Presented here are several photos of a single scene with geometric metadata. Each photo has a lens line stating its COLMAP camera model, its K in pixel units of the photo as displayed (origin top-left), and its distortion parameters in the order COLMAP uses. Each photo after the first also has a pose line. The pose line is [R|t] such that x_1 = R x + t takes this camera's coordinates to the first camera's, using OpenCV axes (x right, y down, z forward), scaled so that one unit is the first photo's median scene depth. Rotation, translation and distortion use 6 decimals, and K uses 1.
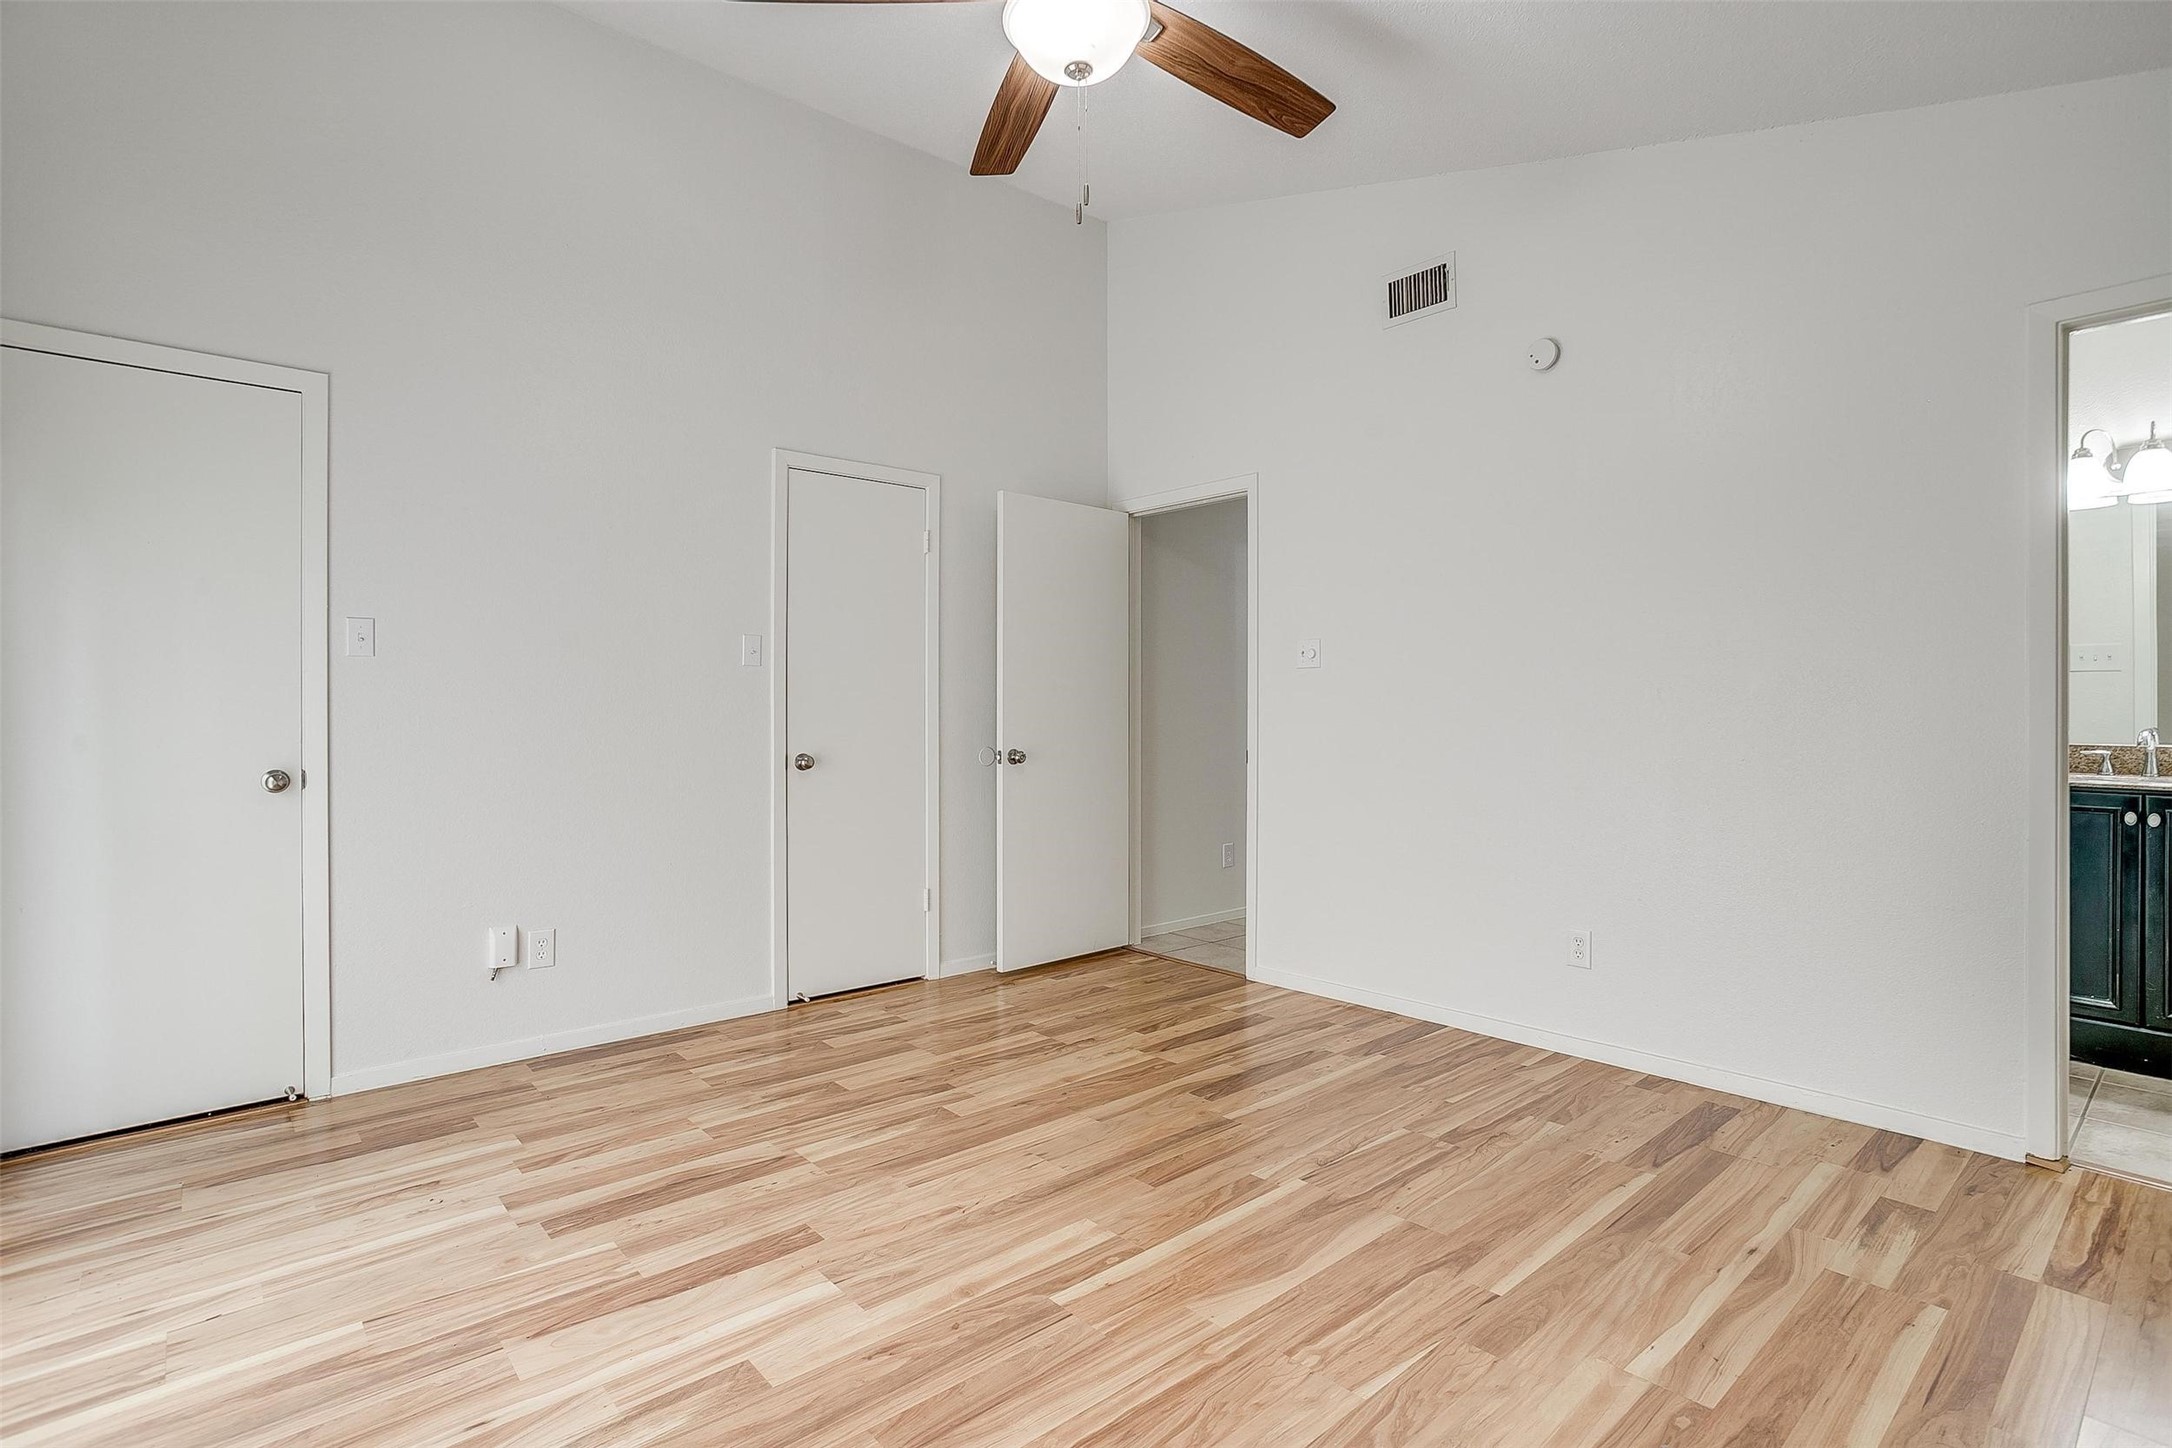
lens RADIAL K [[1053.5, 0, 1098.1], [0, 1053.5, 709.8], [0, 0, 1]] dist [-0.053183, 0.027955]
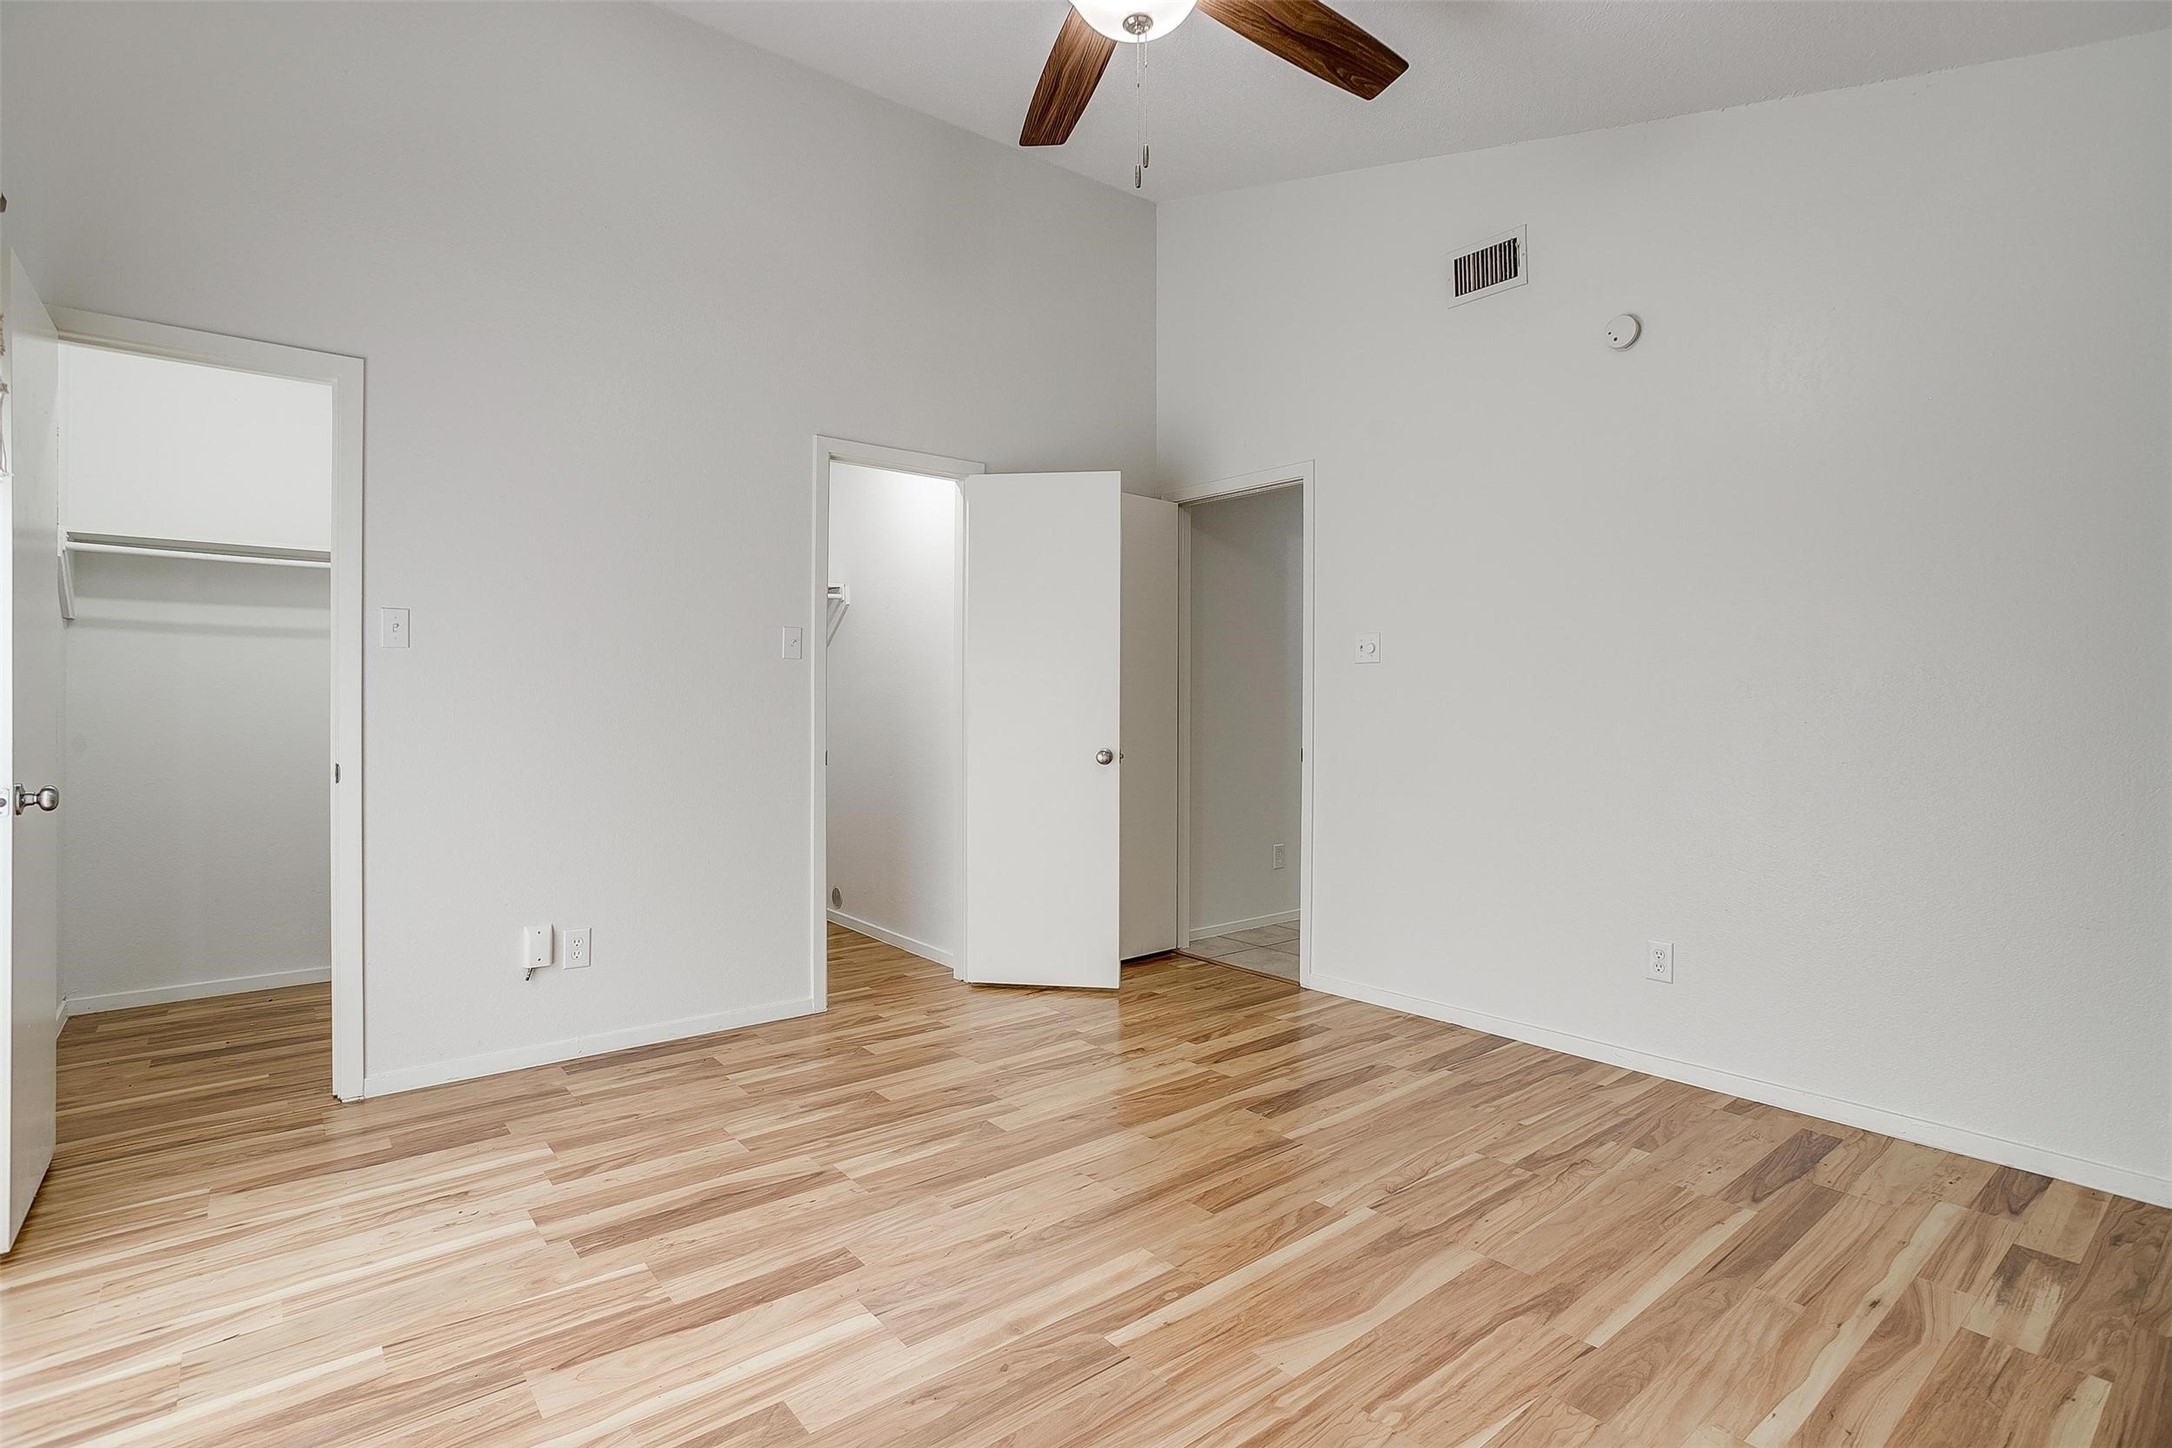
lens RADIAL K [[1053.5, 0, 1097.3], [0, 1053.5, 707.4], [0, 0, 1]] dist [-0.053183, 0.027955]
pose [[0.999295, 0.004054, -0.037313, -0.015644], [-0.004009, 0.999991, 0.001296, 0.000441], [0.037318, -0.001145, 0.999303, 0.054018]]
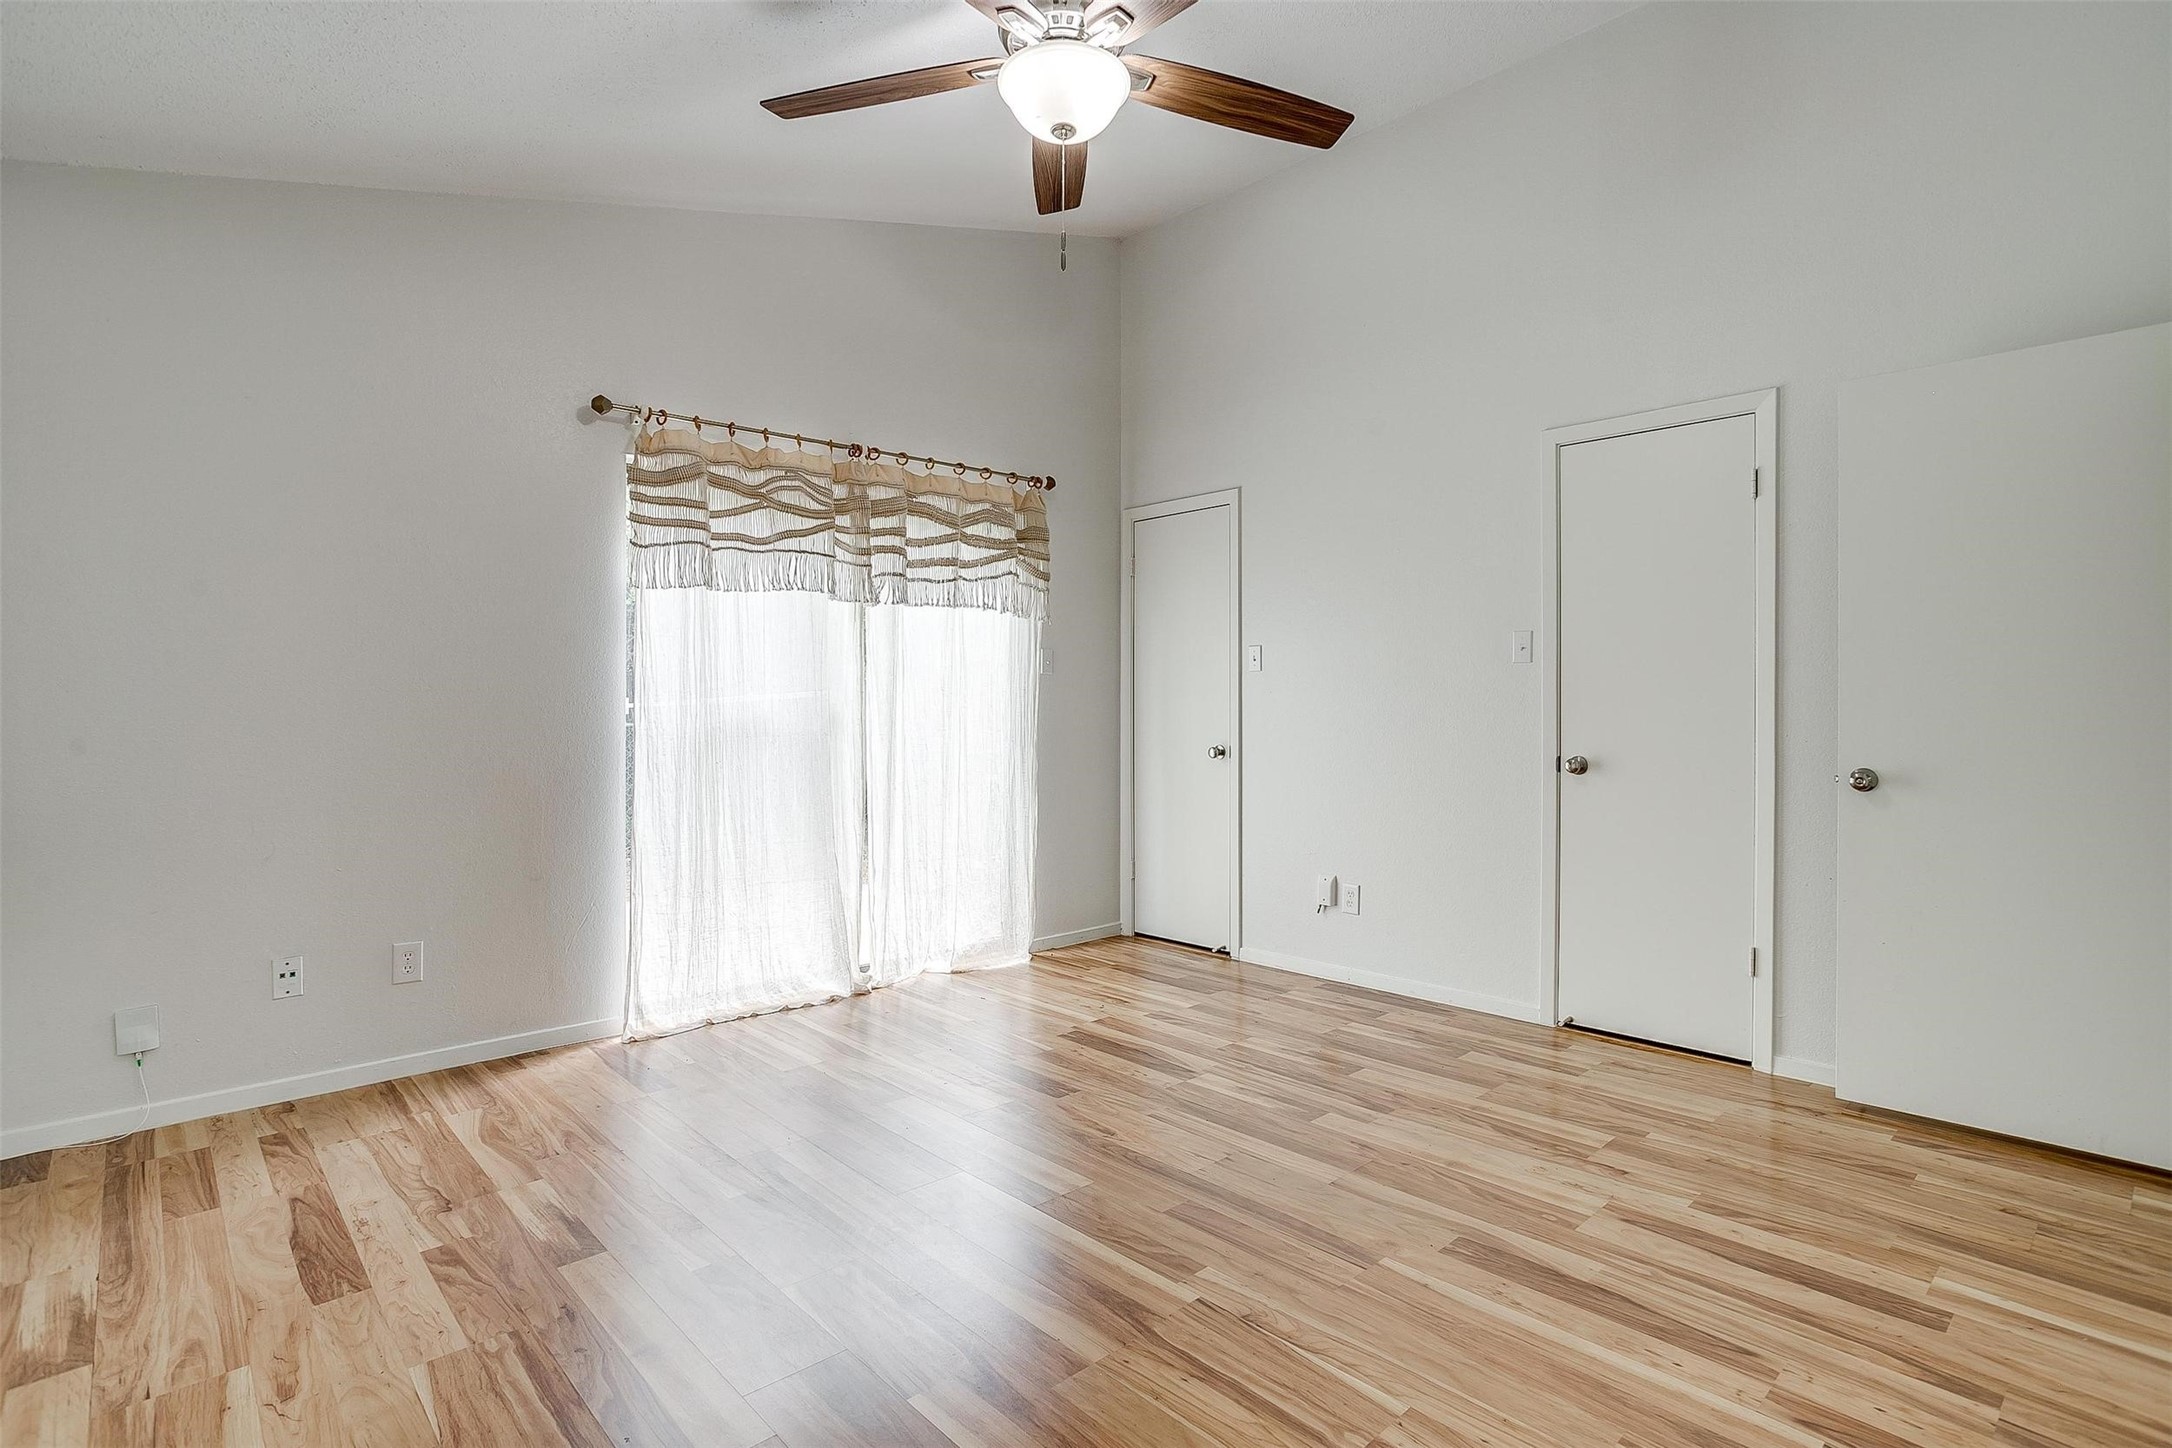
lens RADIAL K [[1053.5, 0, 1097.0], [0, 1053.5, 721.1], [0, 0, 1]] dist [-0.053183, 0.027955]
pose [[0.028480, 0.014111, -0.999495, 0.917642], [0.001375, 0.999899, 0.014156, -0.002955], [0.999593, -0.001778, 0.028458, 0.841736]]
